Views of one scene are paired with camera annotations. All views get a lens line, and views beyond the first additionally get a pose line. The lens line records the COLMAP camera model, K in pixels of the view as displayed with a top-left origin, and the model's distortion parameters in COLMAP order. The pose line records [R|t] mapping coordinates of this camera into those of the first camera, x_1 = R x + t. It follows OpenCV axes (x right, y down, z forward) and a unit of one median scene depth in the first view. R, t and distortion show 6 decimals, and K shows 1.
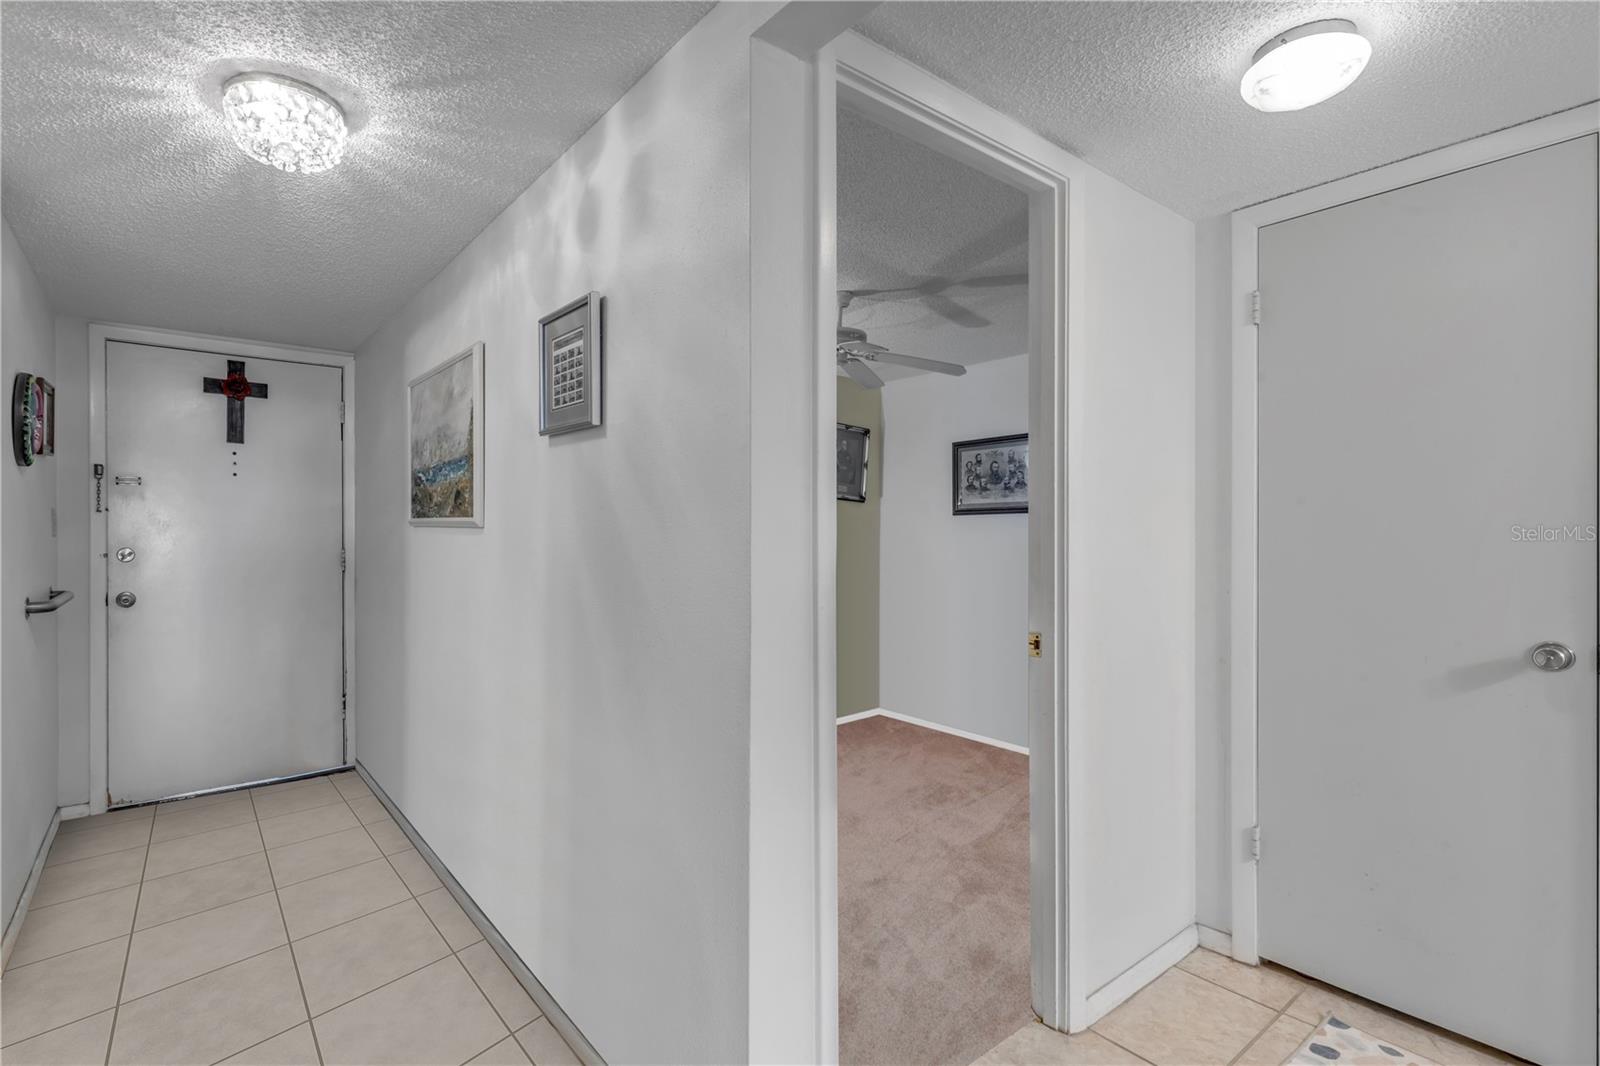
lens RADIAL K [[832.4, 0, 800.0], [0, 832.4, 533.0], [0, 0, 1]] dist [0.002555, 0.000521]
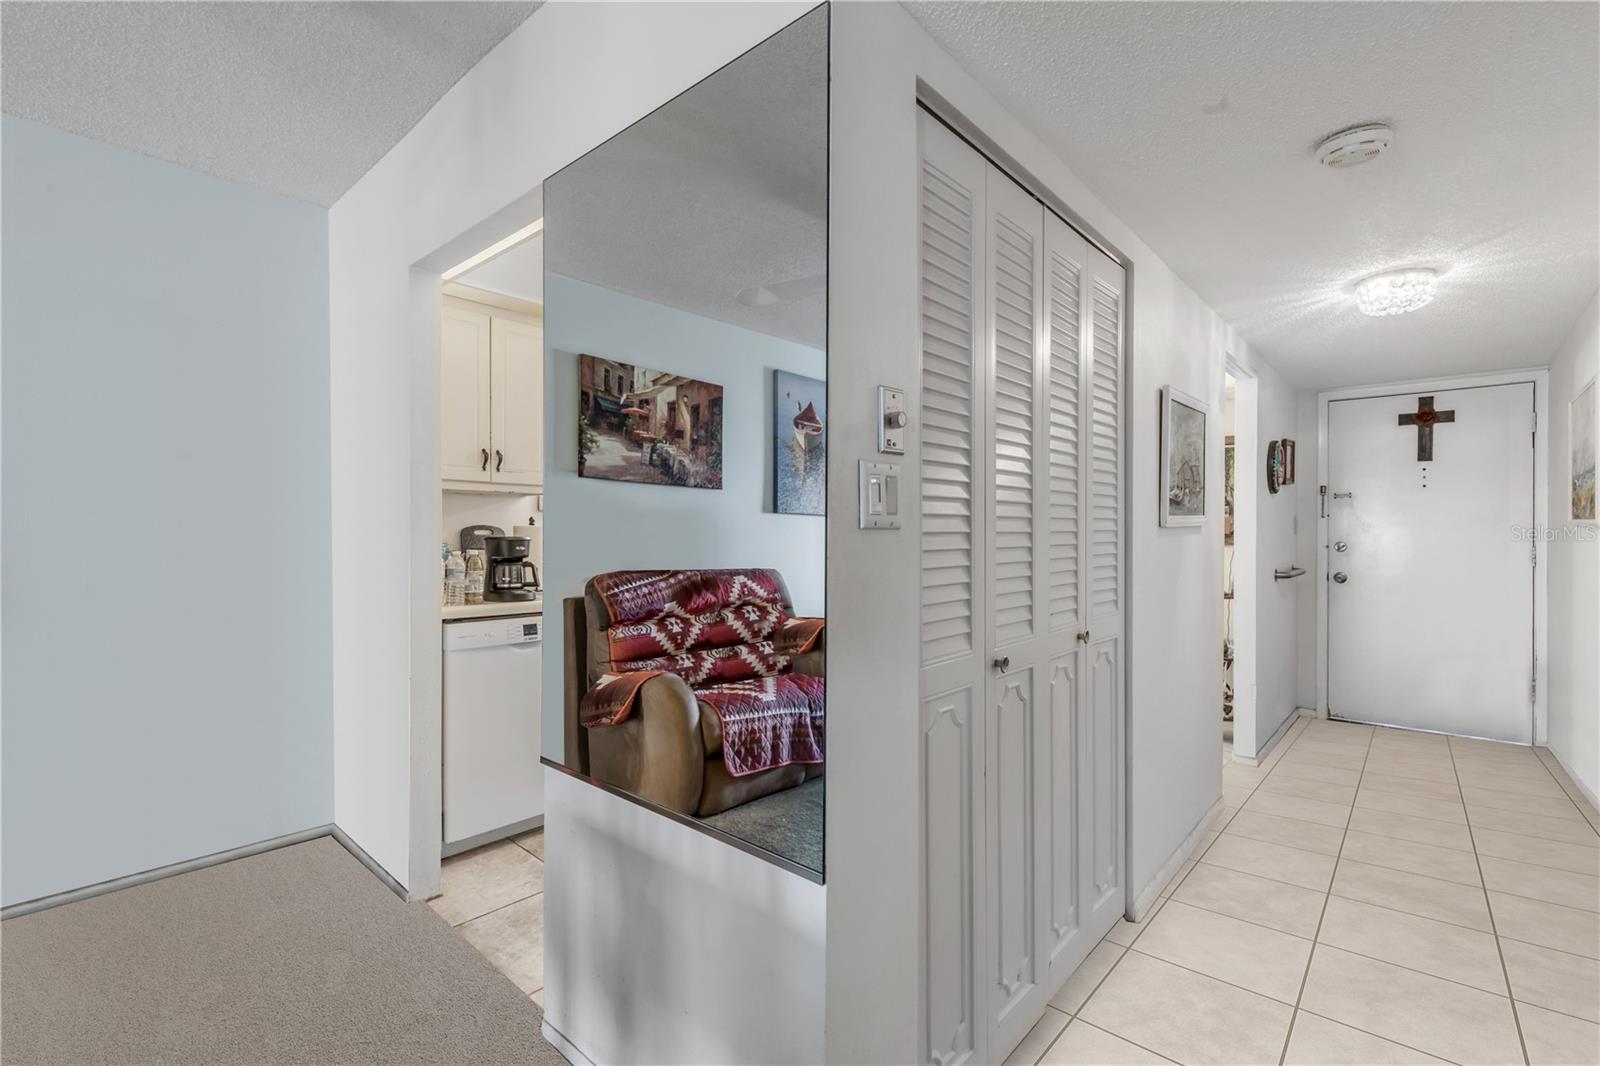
lens RADIAL K [[731.4, 0, 805.9], [0, 731.4, 533.3], [0, 0, 1]] dist [0.000869, -0.000109]
pose [[0.227466, 0.004603, -0.973775, 0.220660], [-0.002145, 0.999989, 0.004225, -0.000598], [0.973784, 0.001128, 0.227473, -0.196853]]
